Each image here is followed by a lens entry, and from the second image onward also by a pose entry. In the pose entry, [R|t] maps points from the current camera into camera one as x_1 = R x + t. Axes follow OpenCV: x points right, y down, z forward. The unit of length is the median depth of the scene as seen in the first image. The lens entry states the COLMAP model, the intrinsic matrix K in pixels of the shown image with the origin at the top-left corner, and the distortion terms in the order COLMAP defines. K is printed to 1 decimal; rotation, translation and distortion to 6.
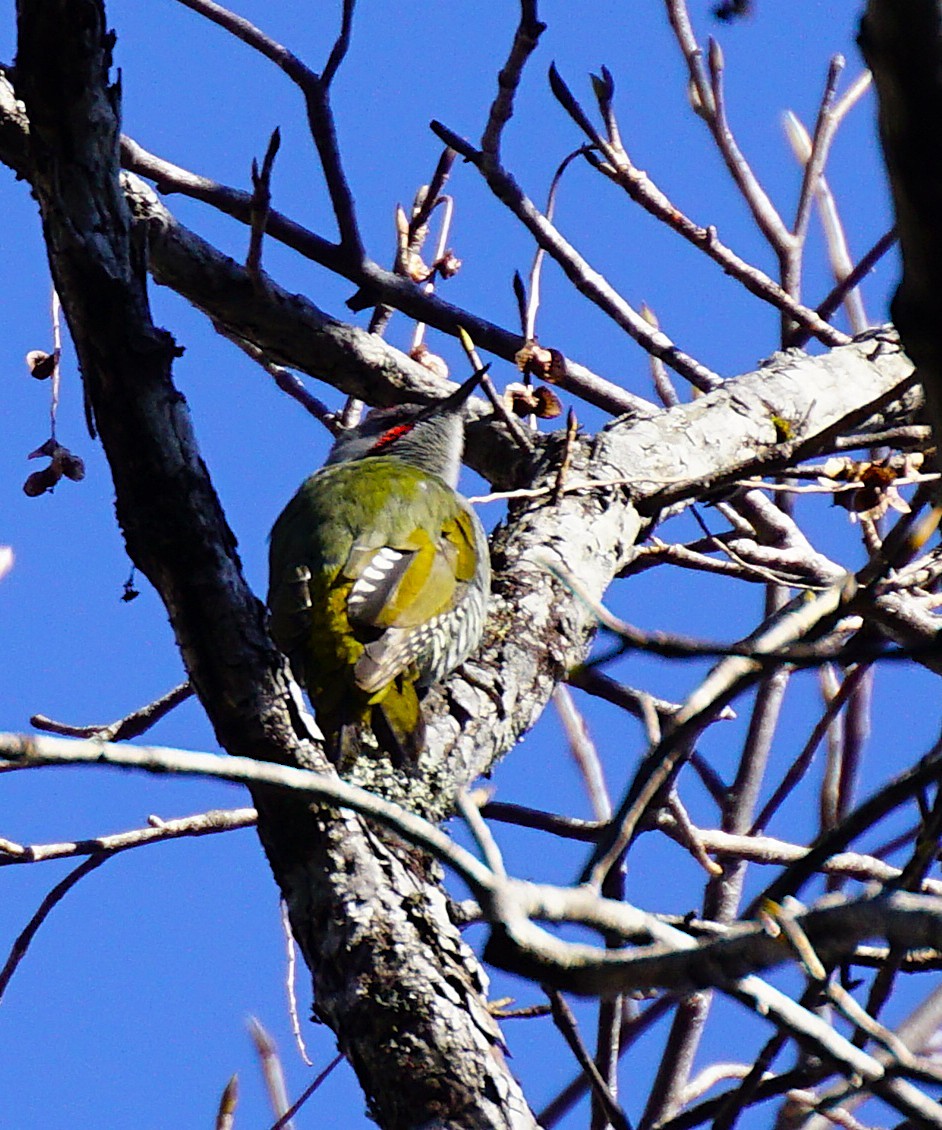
lens RADIAL K [[455.0, 0, 471.0], [0, 455.0, 565.0], [0, 0, 1]] dist [0.002851, 0.000295]
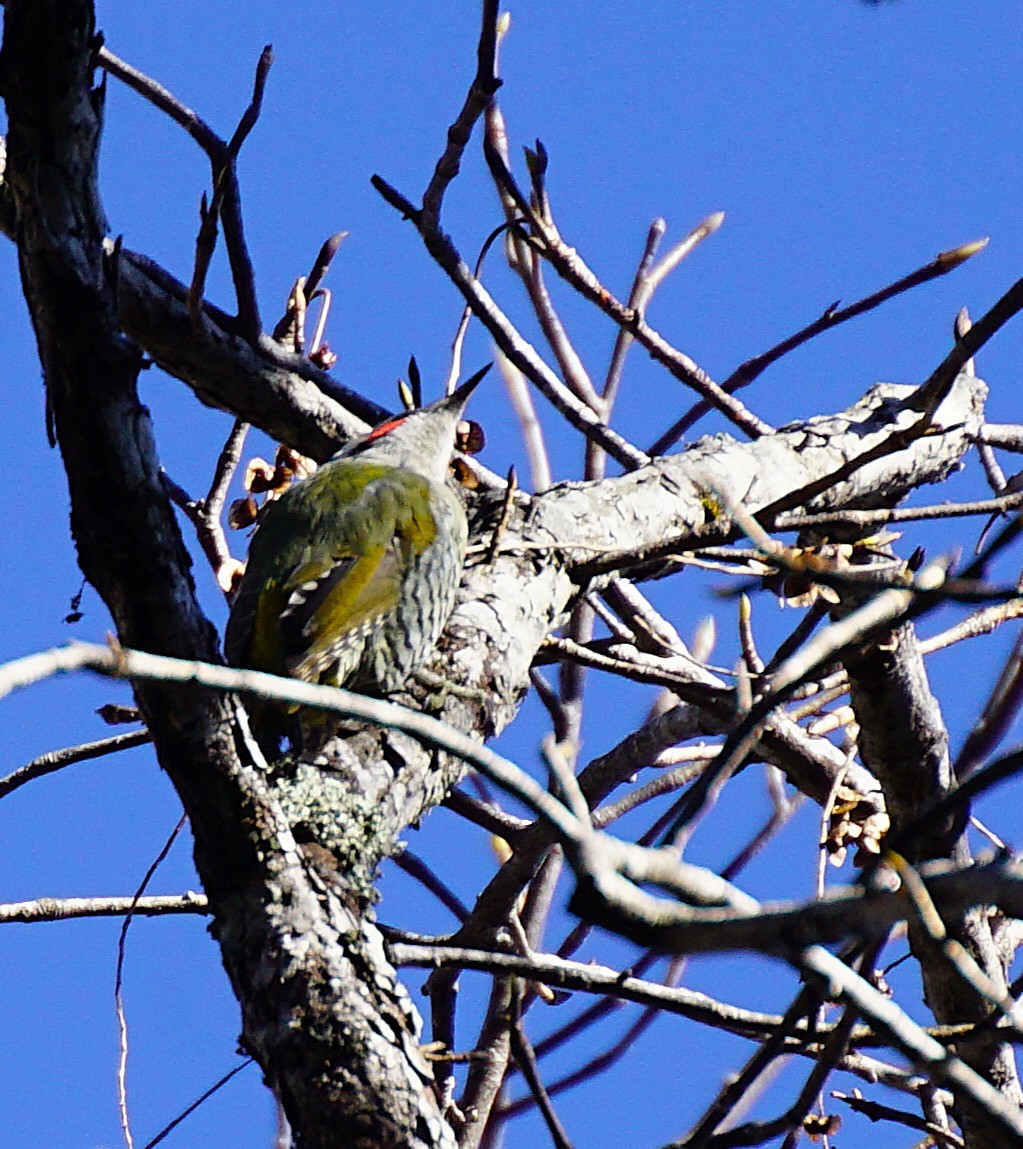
lens RADIAL K [[464.5, 0, 511.4], [0, 464.5, 550.1], [0, 0, 1]] dist [0.003842, -0.000138]
pose [[0.997778, 0.066618, -0.000612, 0.218864], [-0.066618, 0.997778, 0.001170, -0.157278], [0.000689, -0.001126, 0.999999, -0.001549]]
